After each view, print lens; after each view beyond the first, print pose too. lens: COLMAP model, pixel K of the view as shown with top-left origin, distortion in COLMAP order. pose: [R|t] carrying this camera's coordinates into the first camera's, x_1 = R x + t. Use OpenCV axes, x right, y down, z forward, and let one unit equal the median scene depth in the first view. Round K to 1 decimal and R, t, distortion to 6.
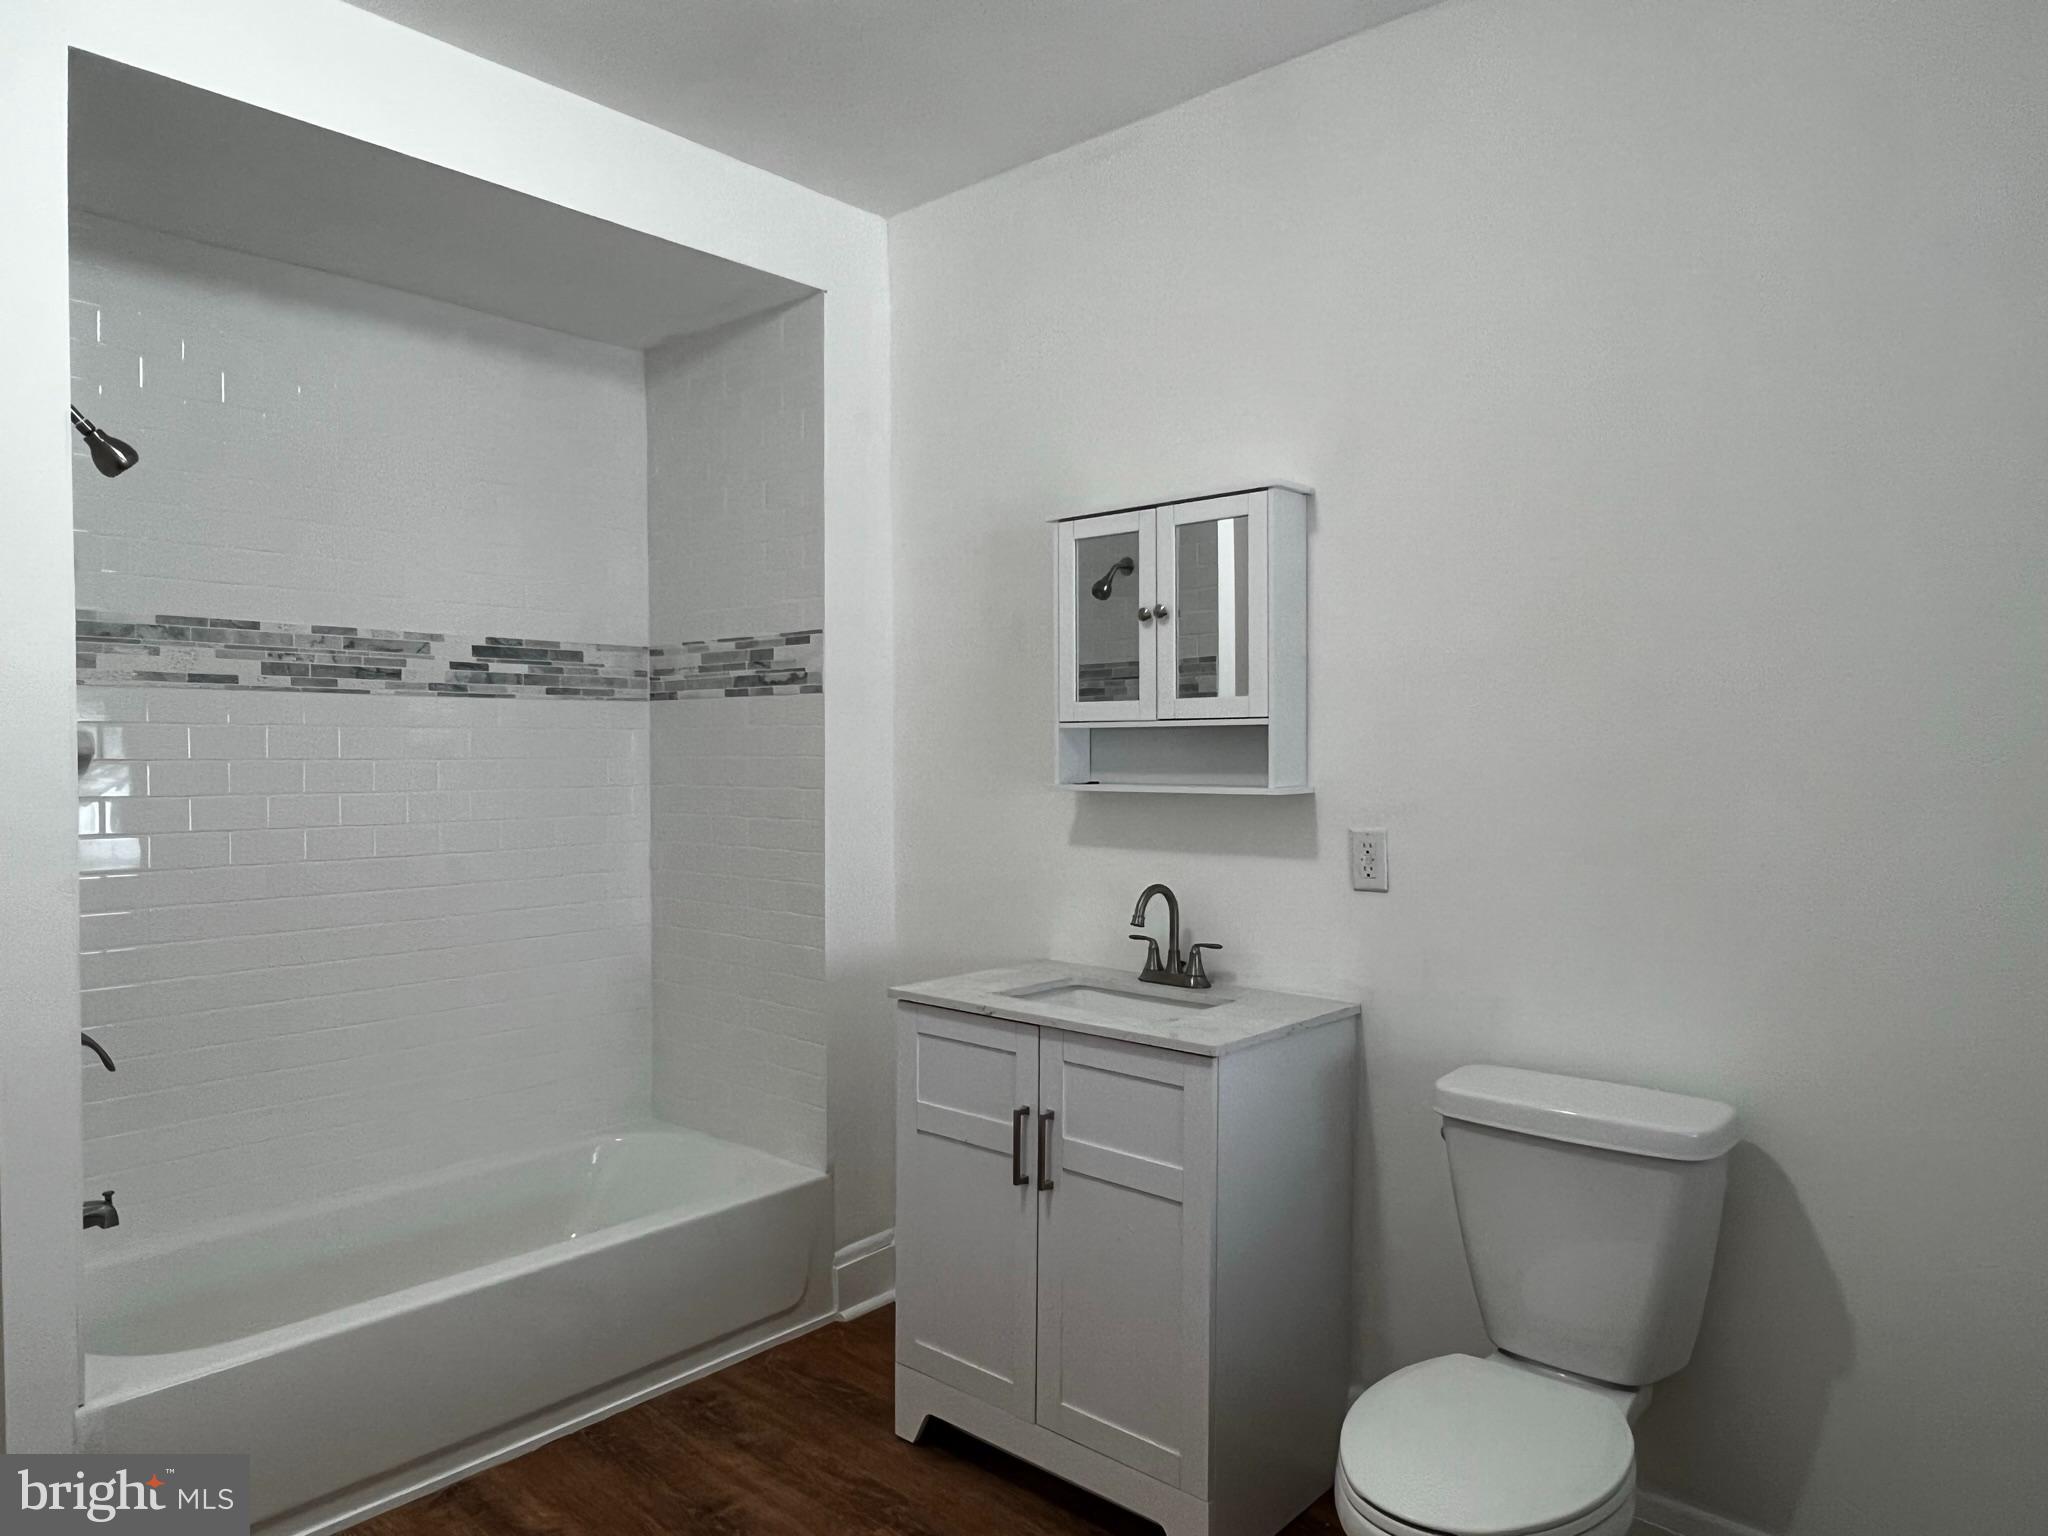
lens RADIAL K [[1303.0, 0, 1008.2], [0, 1303.0, 768.7], [0, 0, 1]] dist [0.004969, -0.015412]
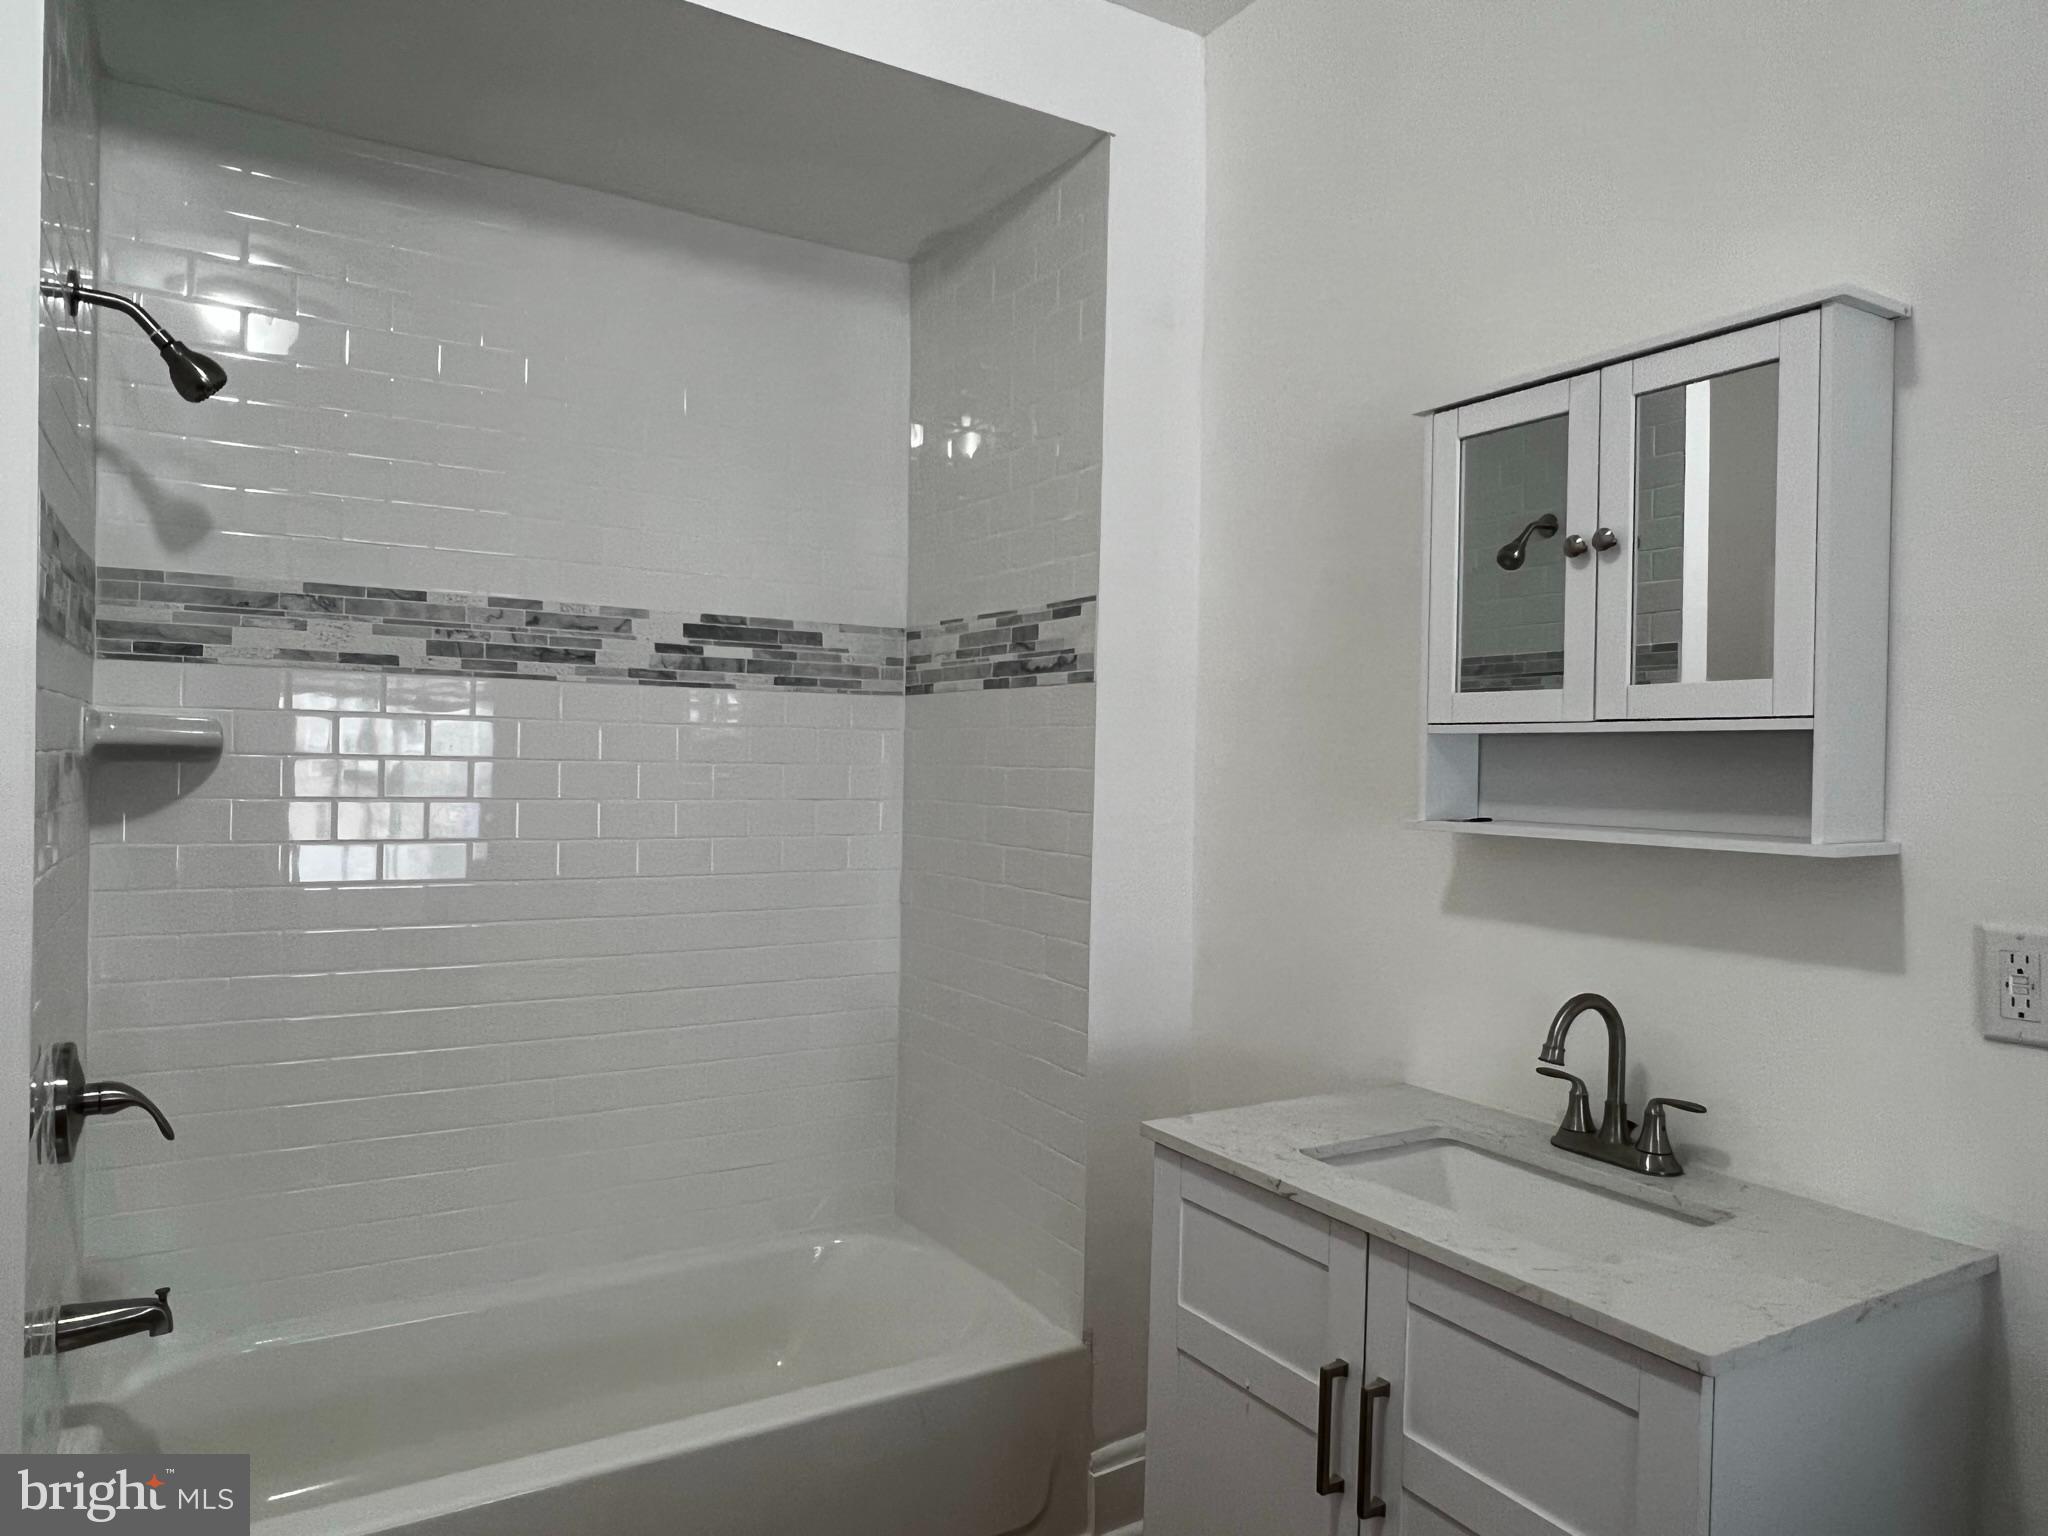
lens RADIAL K [[1303.0, 0, 1008.2], [0, 1303.0, 768.7], [0, 0, 1]] dist [0.004969, -0.015412]
pose [[0.955291, 0.023108, -0.294762, 0.030479], [-0.026394, 0.999626, -0.007174, -0.003377], [0.294486, 0.014634, 0.955544, 0.314449]]
